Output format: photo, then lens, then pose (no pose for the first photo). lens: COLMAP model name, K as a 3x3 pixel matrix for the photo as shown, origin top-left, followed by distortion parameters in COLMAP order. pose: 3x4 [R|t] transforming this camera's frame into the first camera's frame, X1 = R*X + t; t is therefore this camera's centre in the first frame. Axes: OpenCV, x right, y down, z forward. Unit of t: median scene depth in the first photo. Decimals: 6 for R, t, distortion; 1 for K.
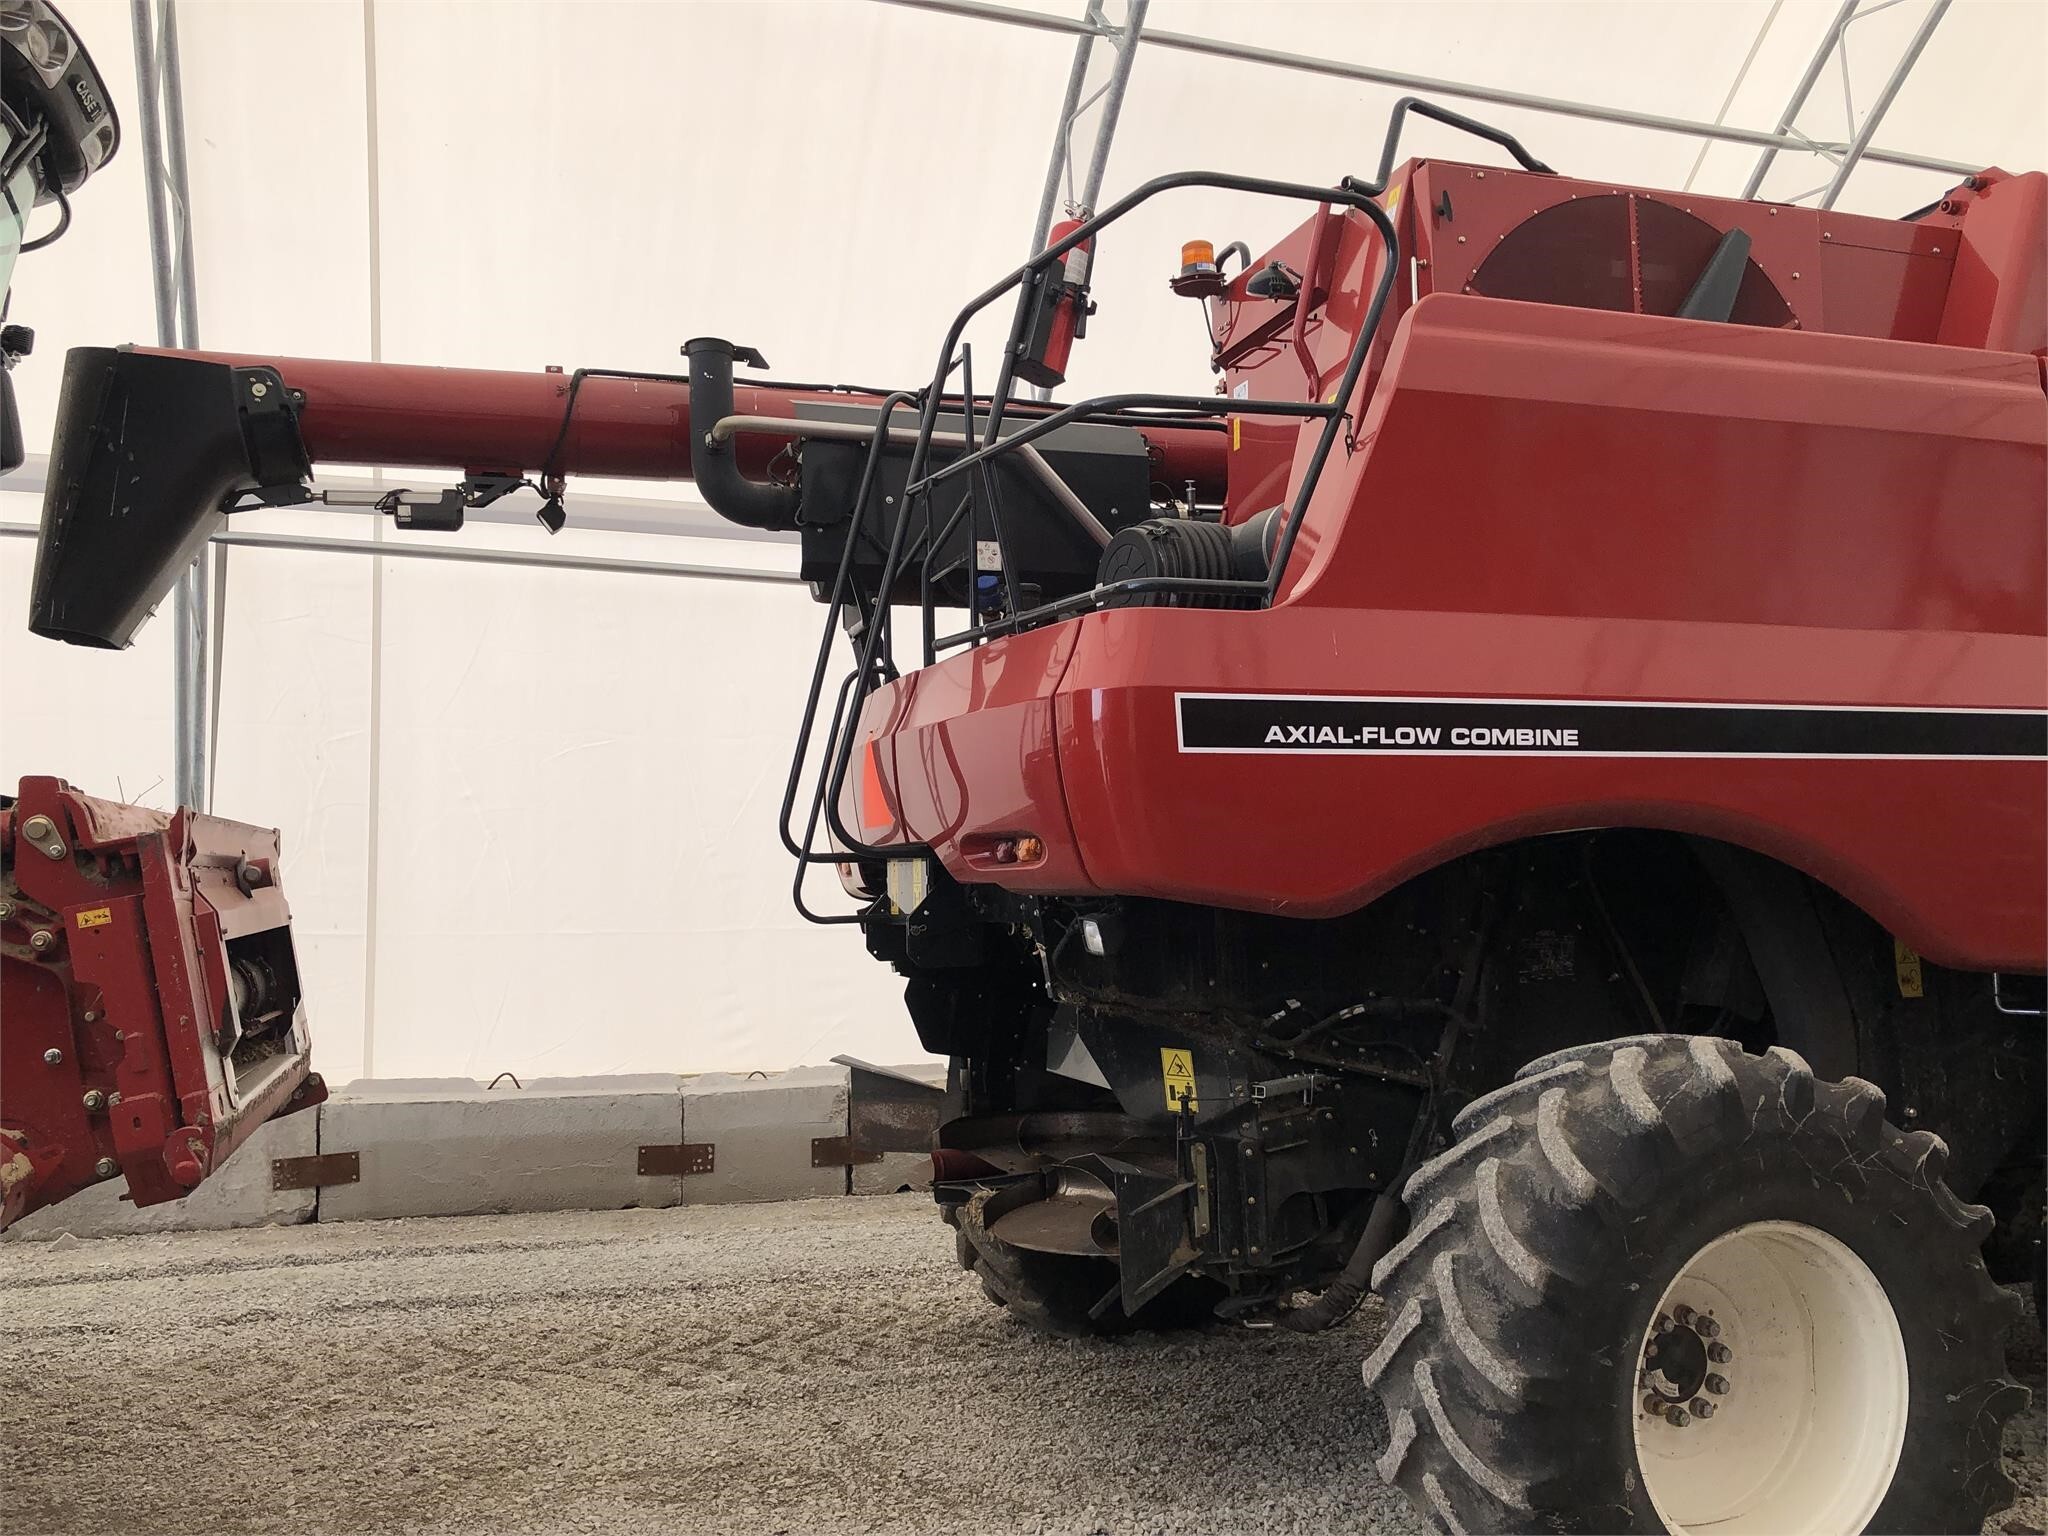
lens RADIAL K [[1643.5, 0, 1023.5], [0, 1643.5, 762.1], [0, 0, 1]] dist [0.048197, -0.055051]
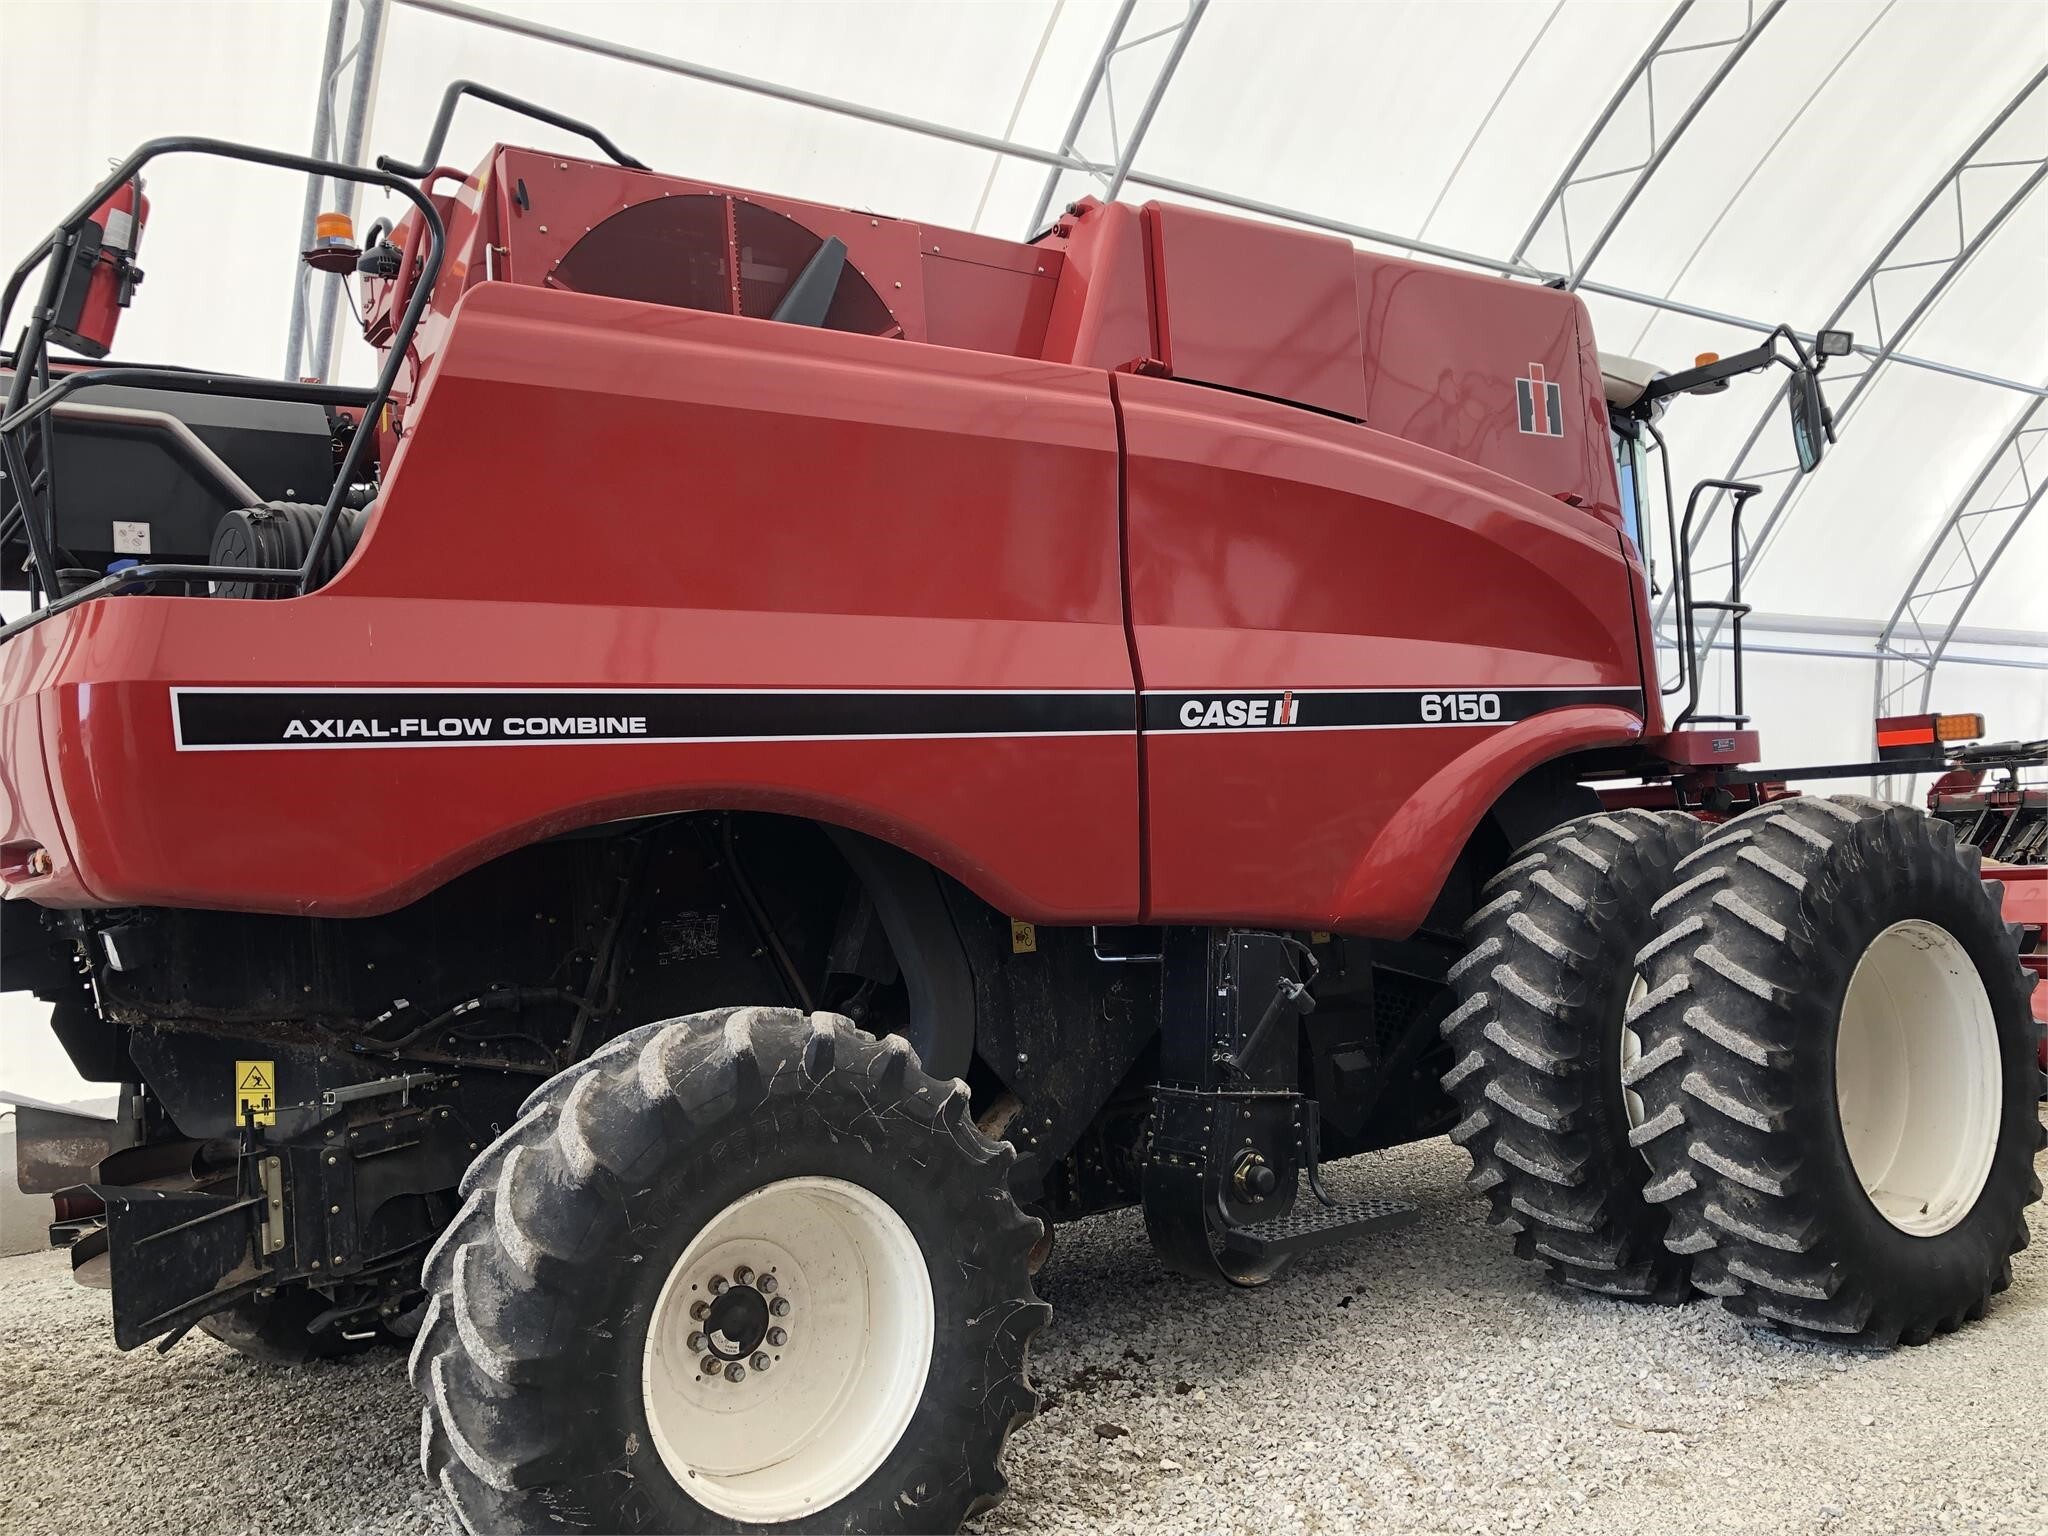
lens RADIAL K [[1638.0, 0, 1029.4], [0, 1638.0, 761.4], [0, 0, 1]] dist [0.043453, -0.051314]
pose [[0.959518, -0.030015, 0.280044, 0.280579], [0.027542, 0.999539, 0.012764, 0.001457], [-0.280298, -0.004534, 0.959902, -0.044022]]
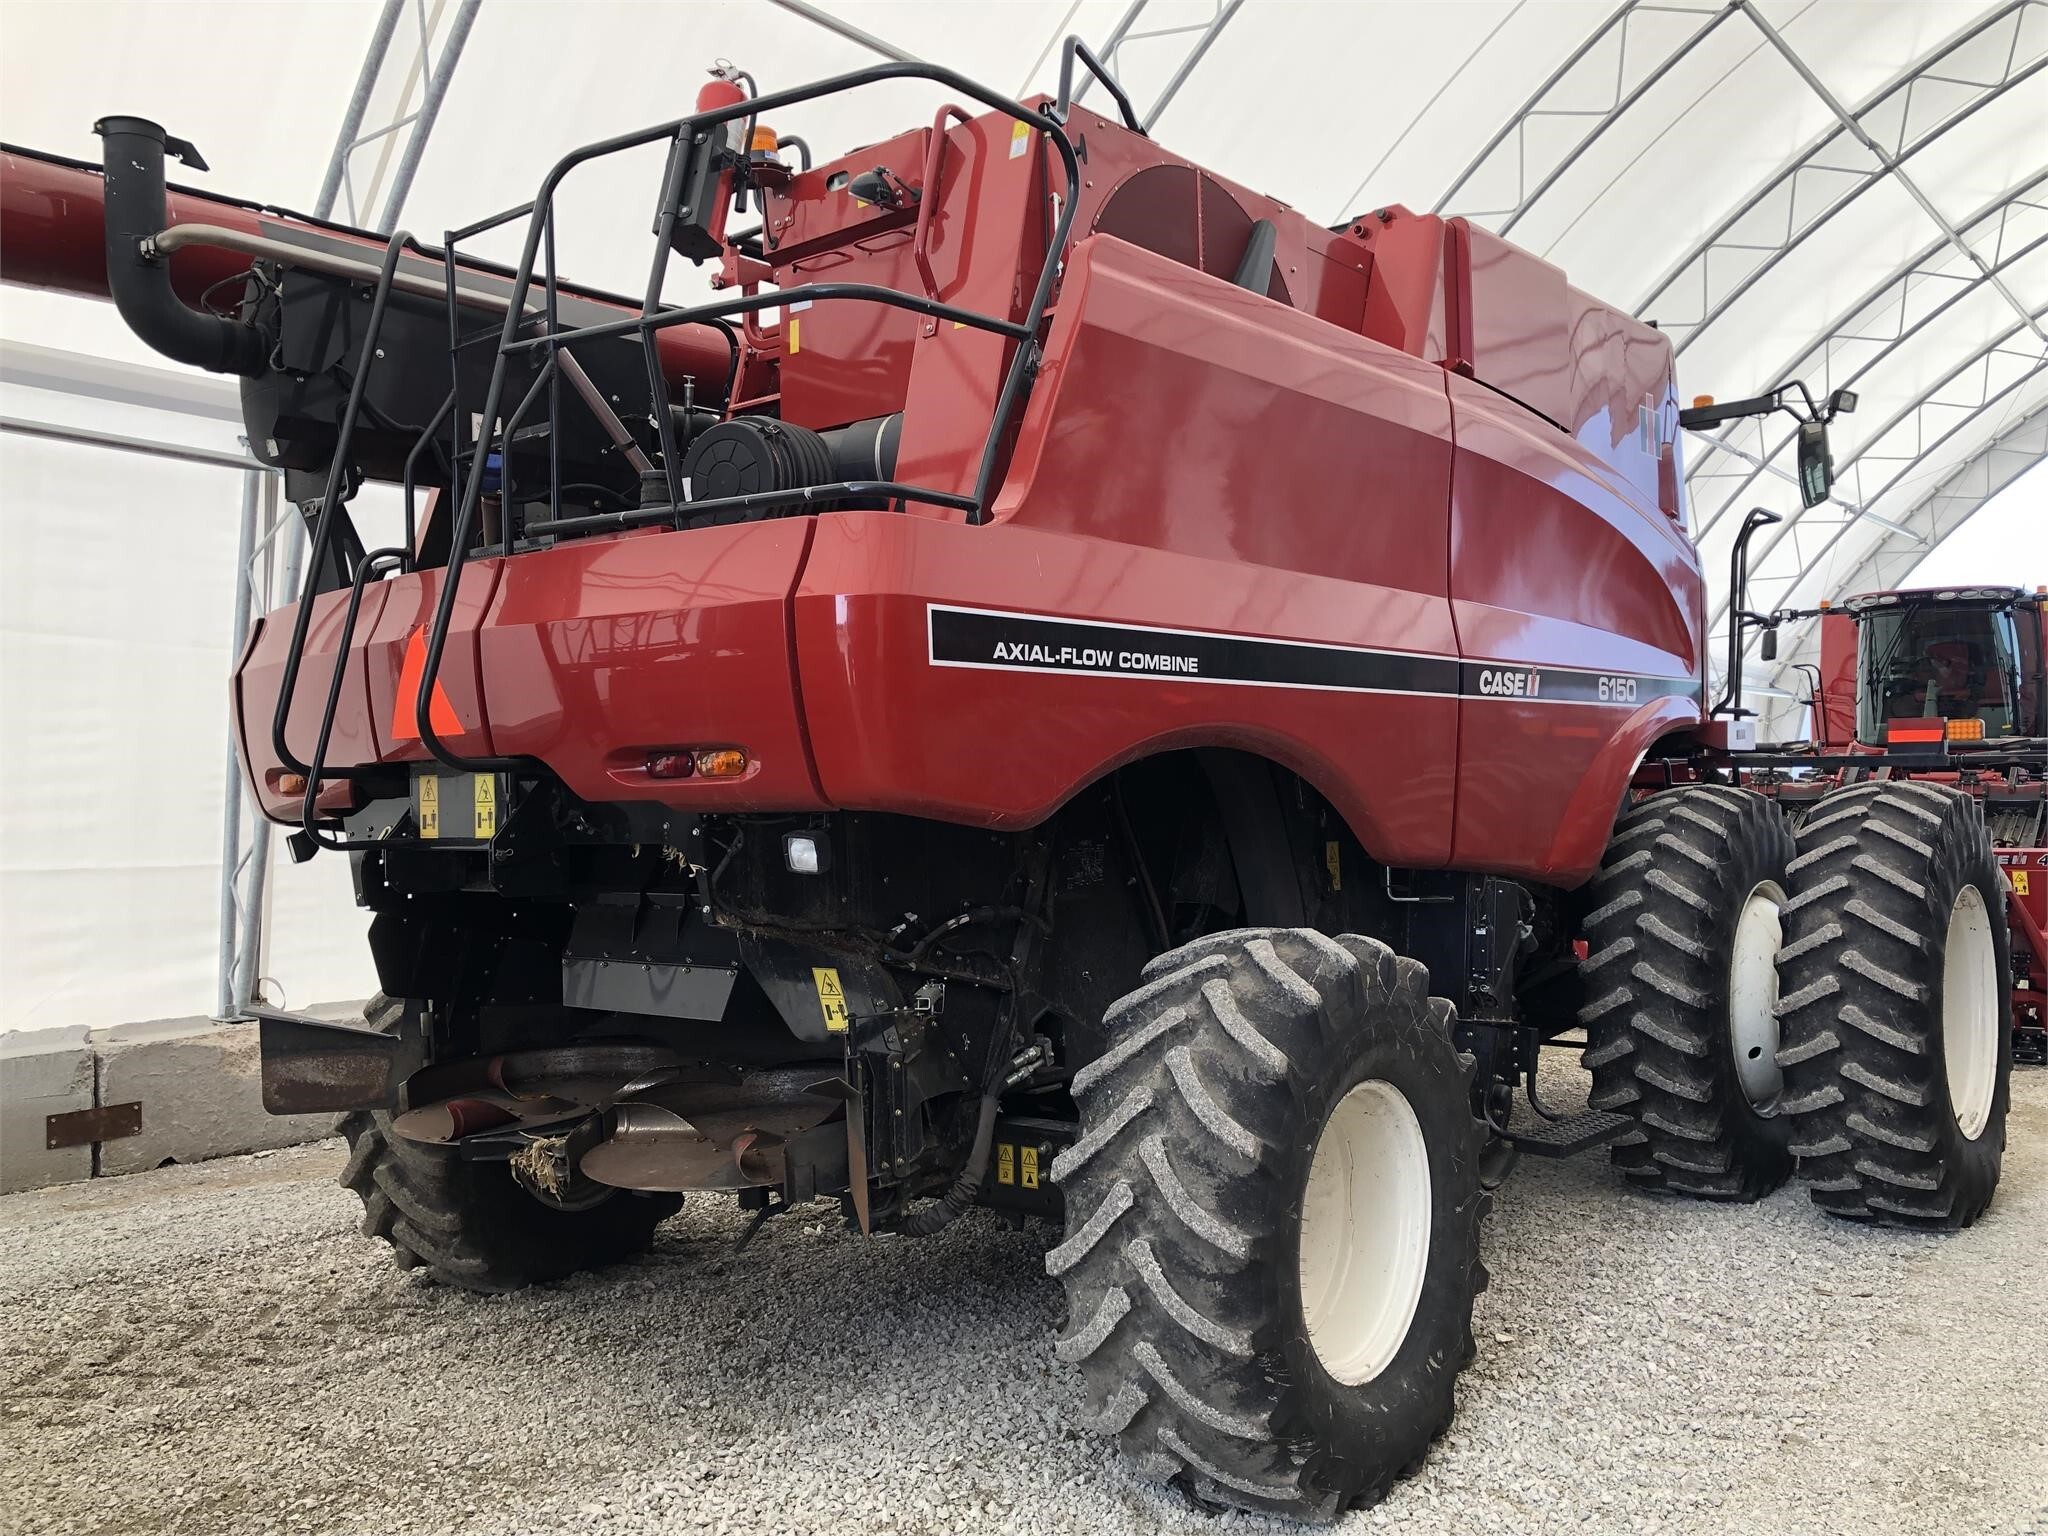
lens RADIAL K [[1630.5, 0, 963.2], [0, 1630.5, 758.8], [0, 0, 1]] dist [0.085665, -0.110122]
pose [[0.859049, 0.008475, 0.511824, -0.361048], [-0.031373, 0.998855, 0.036118, 0.013352], [-0.510931, -0.047084, 0.858331, 0.139753]]
